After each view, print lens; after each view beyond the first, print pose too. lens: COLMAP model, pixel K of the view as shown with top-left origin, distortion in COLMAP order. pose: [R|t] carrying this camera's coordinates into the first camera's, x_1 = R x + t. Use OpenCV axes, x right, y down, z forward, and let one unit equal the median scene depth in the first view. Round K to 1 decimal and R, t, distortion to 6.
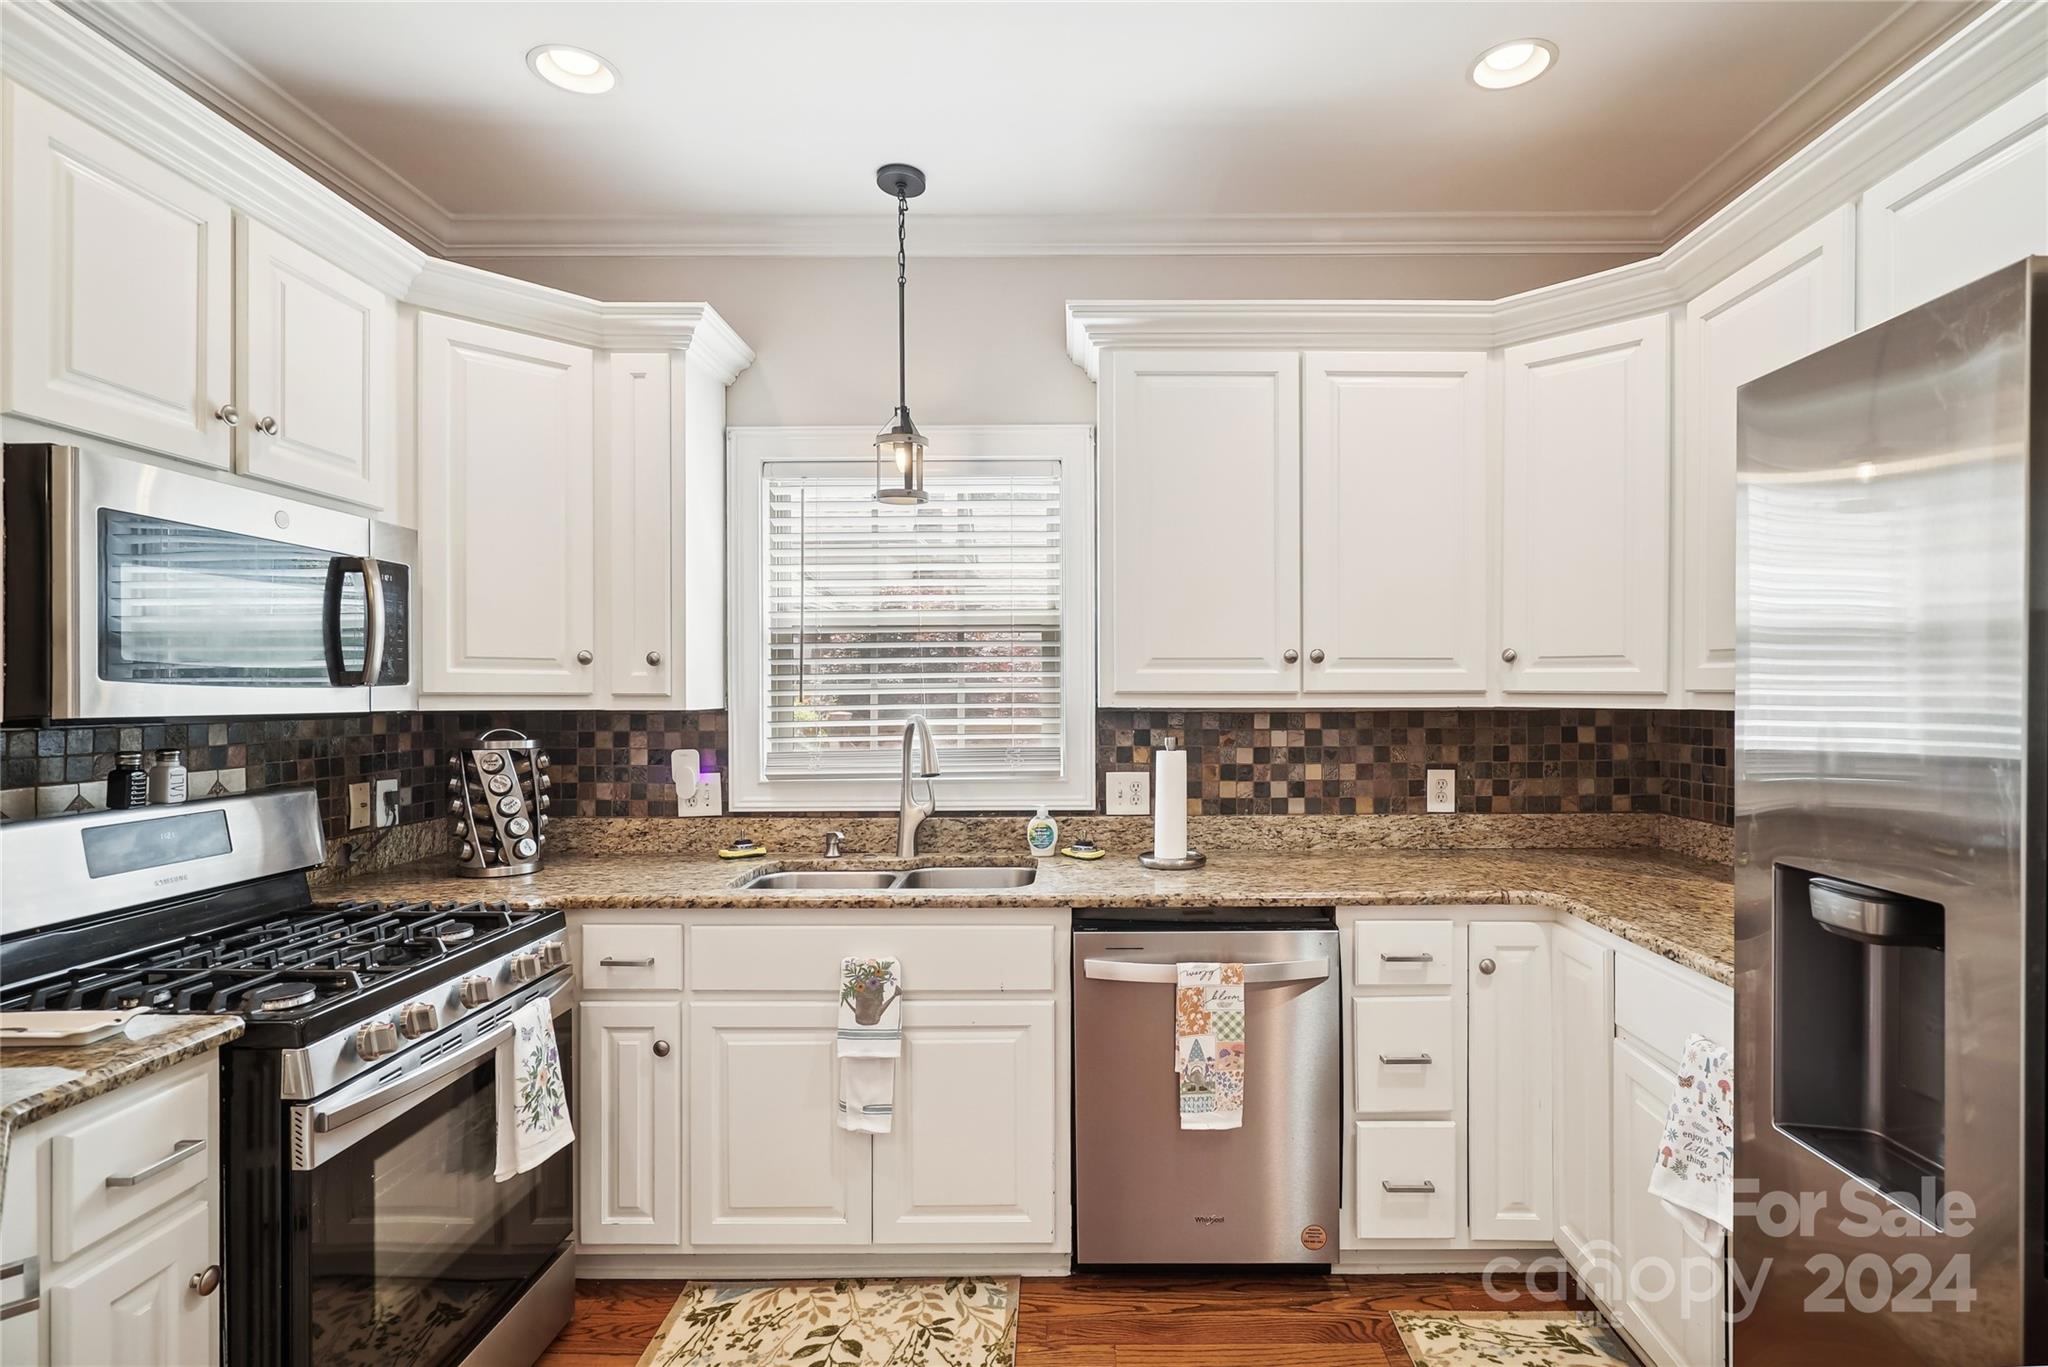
lens RADIAL K [[1014.3, 0, 1024.0], [0, 1014.3, 683.5], [0, 0, 1]] dist [0.001513, 0.000084]
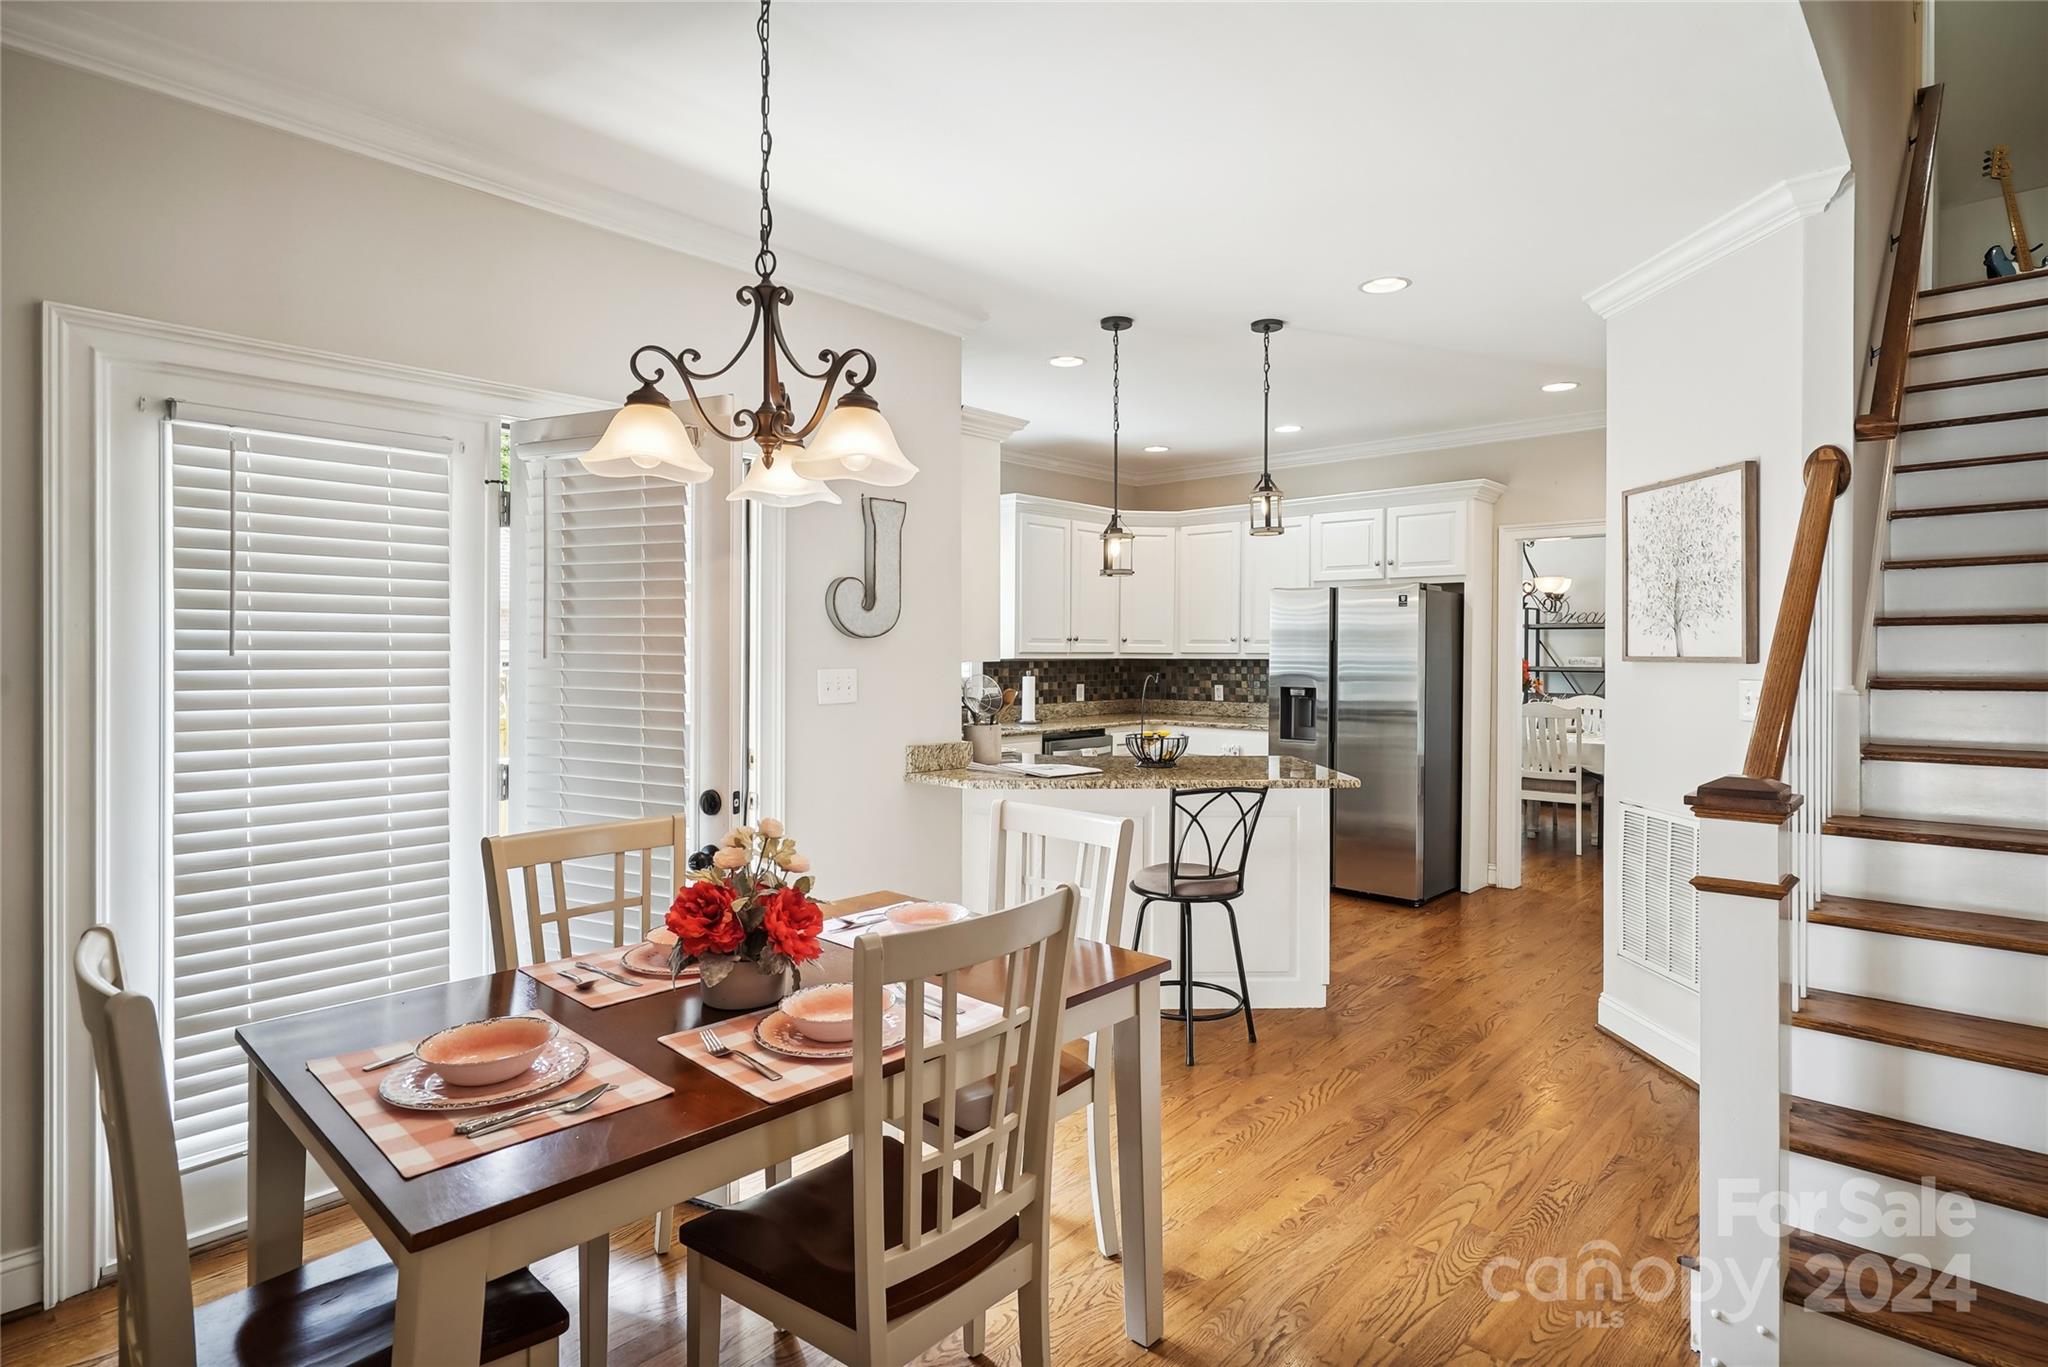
lens RADIAL K [[1045.8, 0, 1022.4], [0, 1045.8, 655.2], [0, 0, 1]] dist [-0.001460, -0.000200]
pose [[0.685435, 0.000248, 0.728134, -1.687797], [-0.012217, 0.999863, 0.011160, -0.013234], [-0.728031, -0.016545, 0.685344, -0.709129]]
